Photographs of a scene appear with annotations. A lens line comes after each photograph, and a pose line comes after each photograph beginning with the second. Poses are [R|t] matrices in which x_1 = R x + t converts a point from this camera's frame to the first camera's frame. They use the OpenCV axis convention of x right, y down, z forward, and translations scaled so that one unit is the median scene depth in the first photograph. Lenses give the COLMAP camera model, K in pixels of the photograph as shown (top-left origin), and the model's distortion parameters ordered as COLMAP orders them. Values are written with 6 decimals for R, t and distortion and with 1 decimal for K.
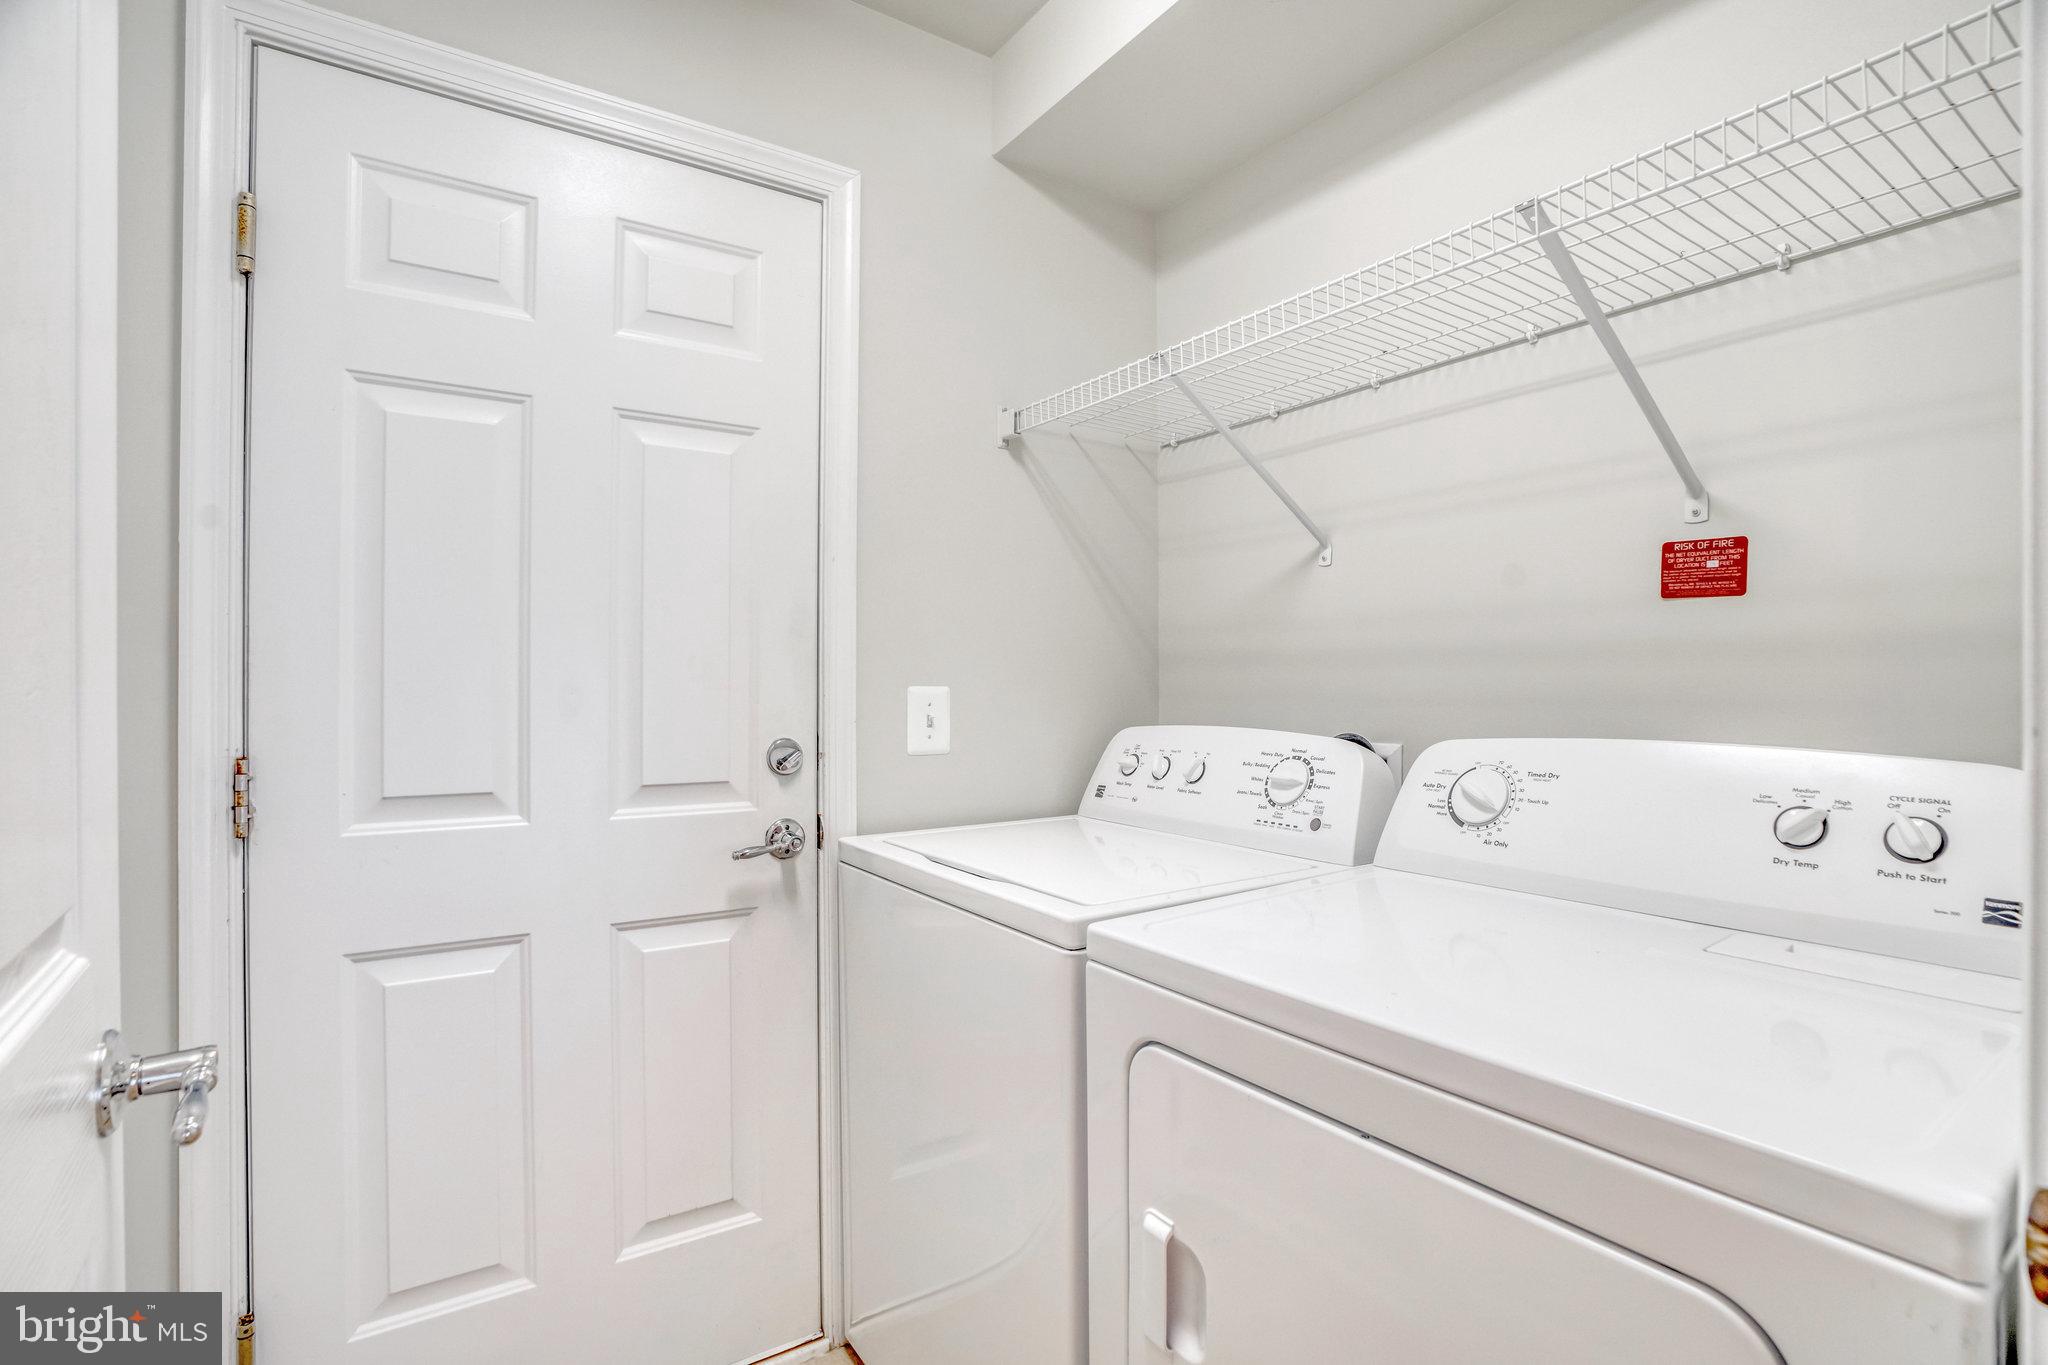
lens RADIAL K [[956.4, 0, 1051.6], [0, 956.4, 676.6], [0, 0, 1]] dist [-0.059008, 0.018364]
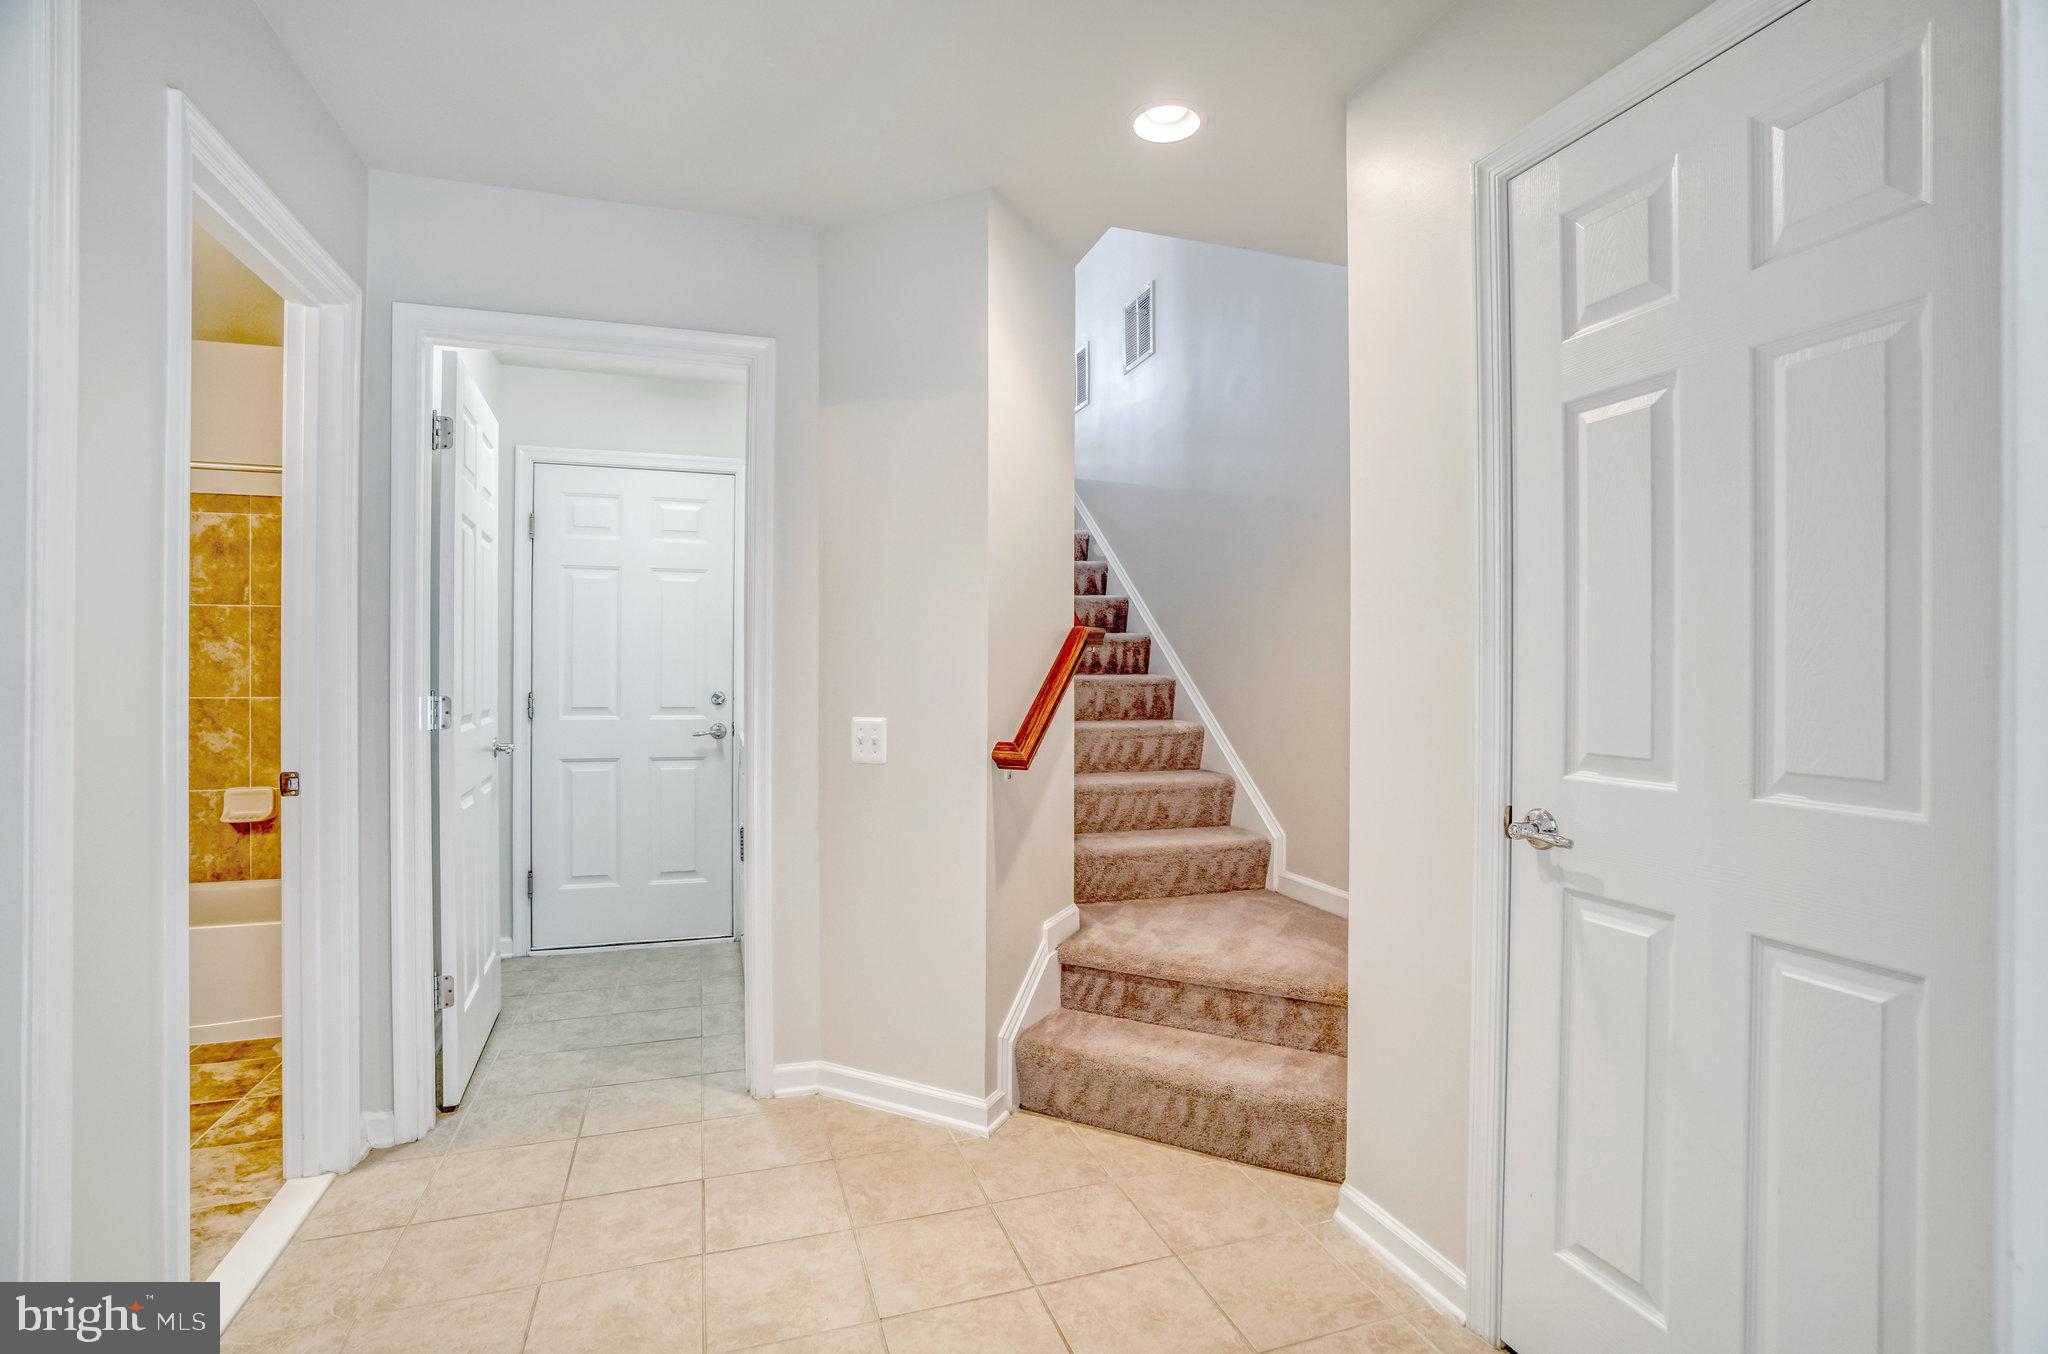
lens RADIAL K [[956.4, 0, 1062.9], [0, 956.4, 658.7], [0, 0, 1]] dist [-0.059008, 0.018364]
pose [[0.968180, 0.002897, -0.250237, 1.436173], [-0.003330, 0.999994, -0.001309, -0.025223], [0.250232, 0.002100, 0.968184, -1.409655]]
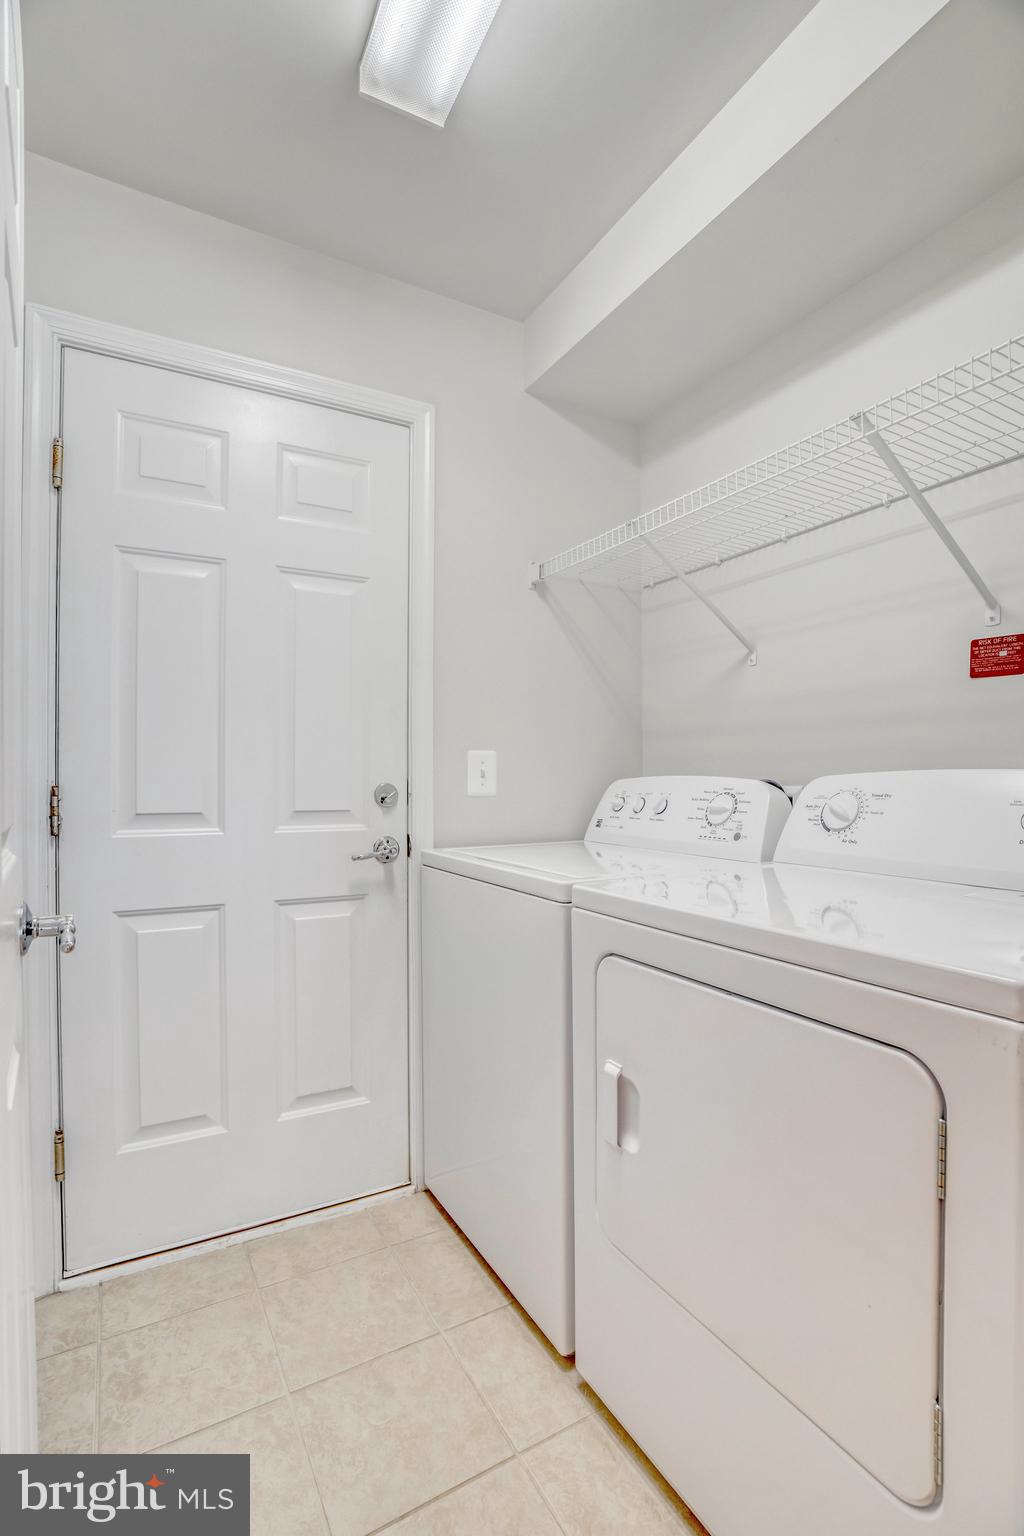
lens RADIAL K [[717.3, 0, 526.6], [0, 717.3, 774.0], [0, 0, 1]] dist [-0.059008, 0.018364]
pose [[0.996391, 0.000001, -0.084882, 0.044577], [0.000555, 0.999978, 0.006536, 0.049726], [0.084881, -0.006560, 0.996370, -0.132057]]
